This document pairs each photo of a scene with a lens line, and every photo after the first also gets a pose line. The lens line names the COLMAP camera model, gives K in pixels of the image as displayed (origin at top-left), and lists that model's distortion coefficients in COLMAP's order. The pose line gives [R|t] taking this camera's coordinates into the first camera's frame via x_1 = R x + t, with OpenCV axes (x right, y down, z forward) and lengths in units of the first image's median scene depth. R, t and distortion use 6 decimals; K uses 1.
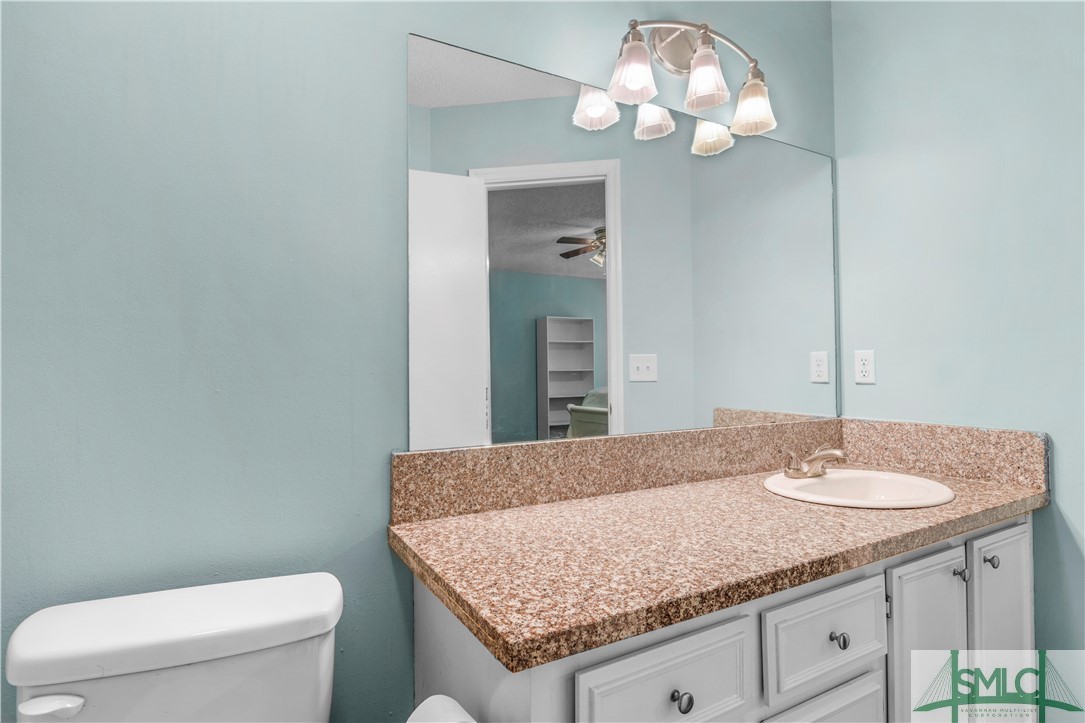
lens RADIAL K [[534.3, 0, 543.1], [0, 534.3, 363.2], [0, 0, 1]] dist [-0.020501, -0.000130]
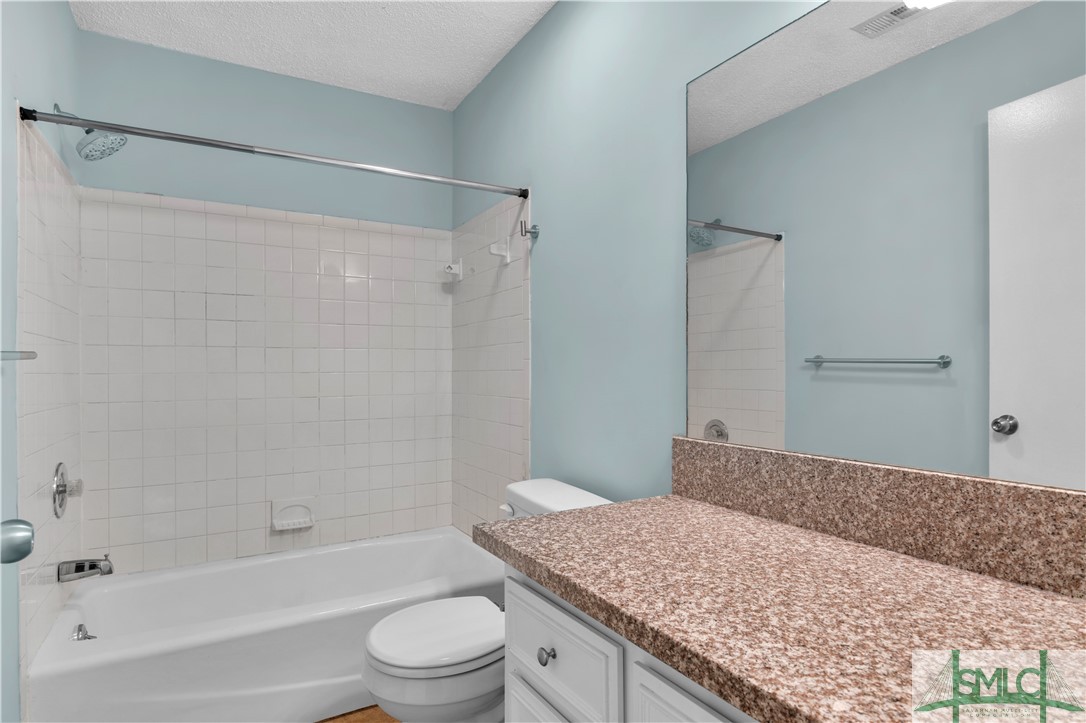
lens RADIAL K [[572.1, 0, 543.0], [0, 572.1, 362.9], [0, 0, 1]] dist [-0.027485, -0.001224]
pose [[0.043316, -0.004244, -0.999052, 0.965524], [0.011965, 0.999921, -0.003729, 0.000546], [0.998990, -0.011793, 0.043363, 0.605606]]
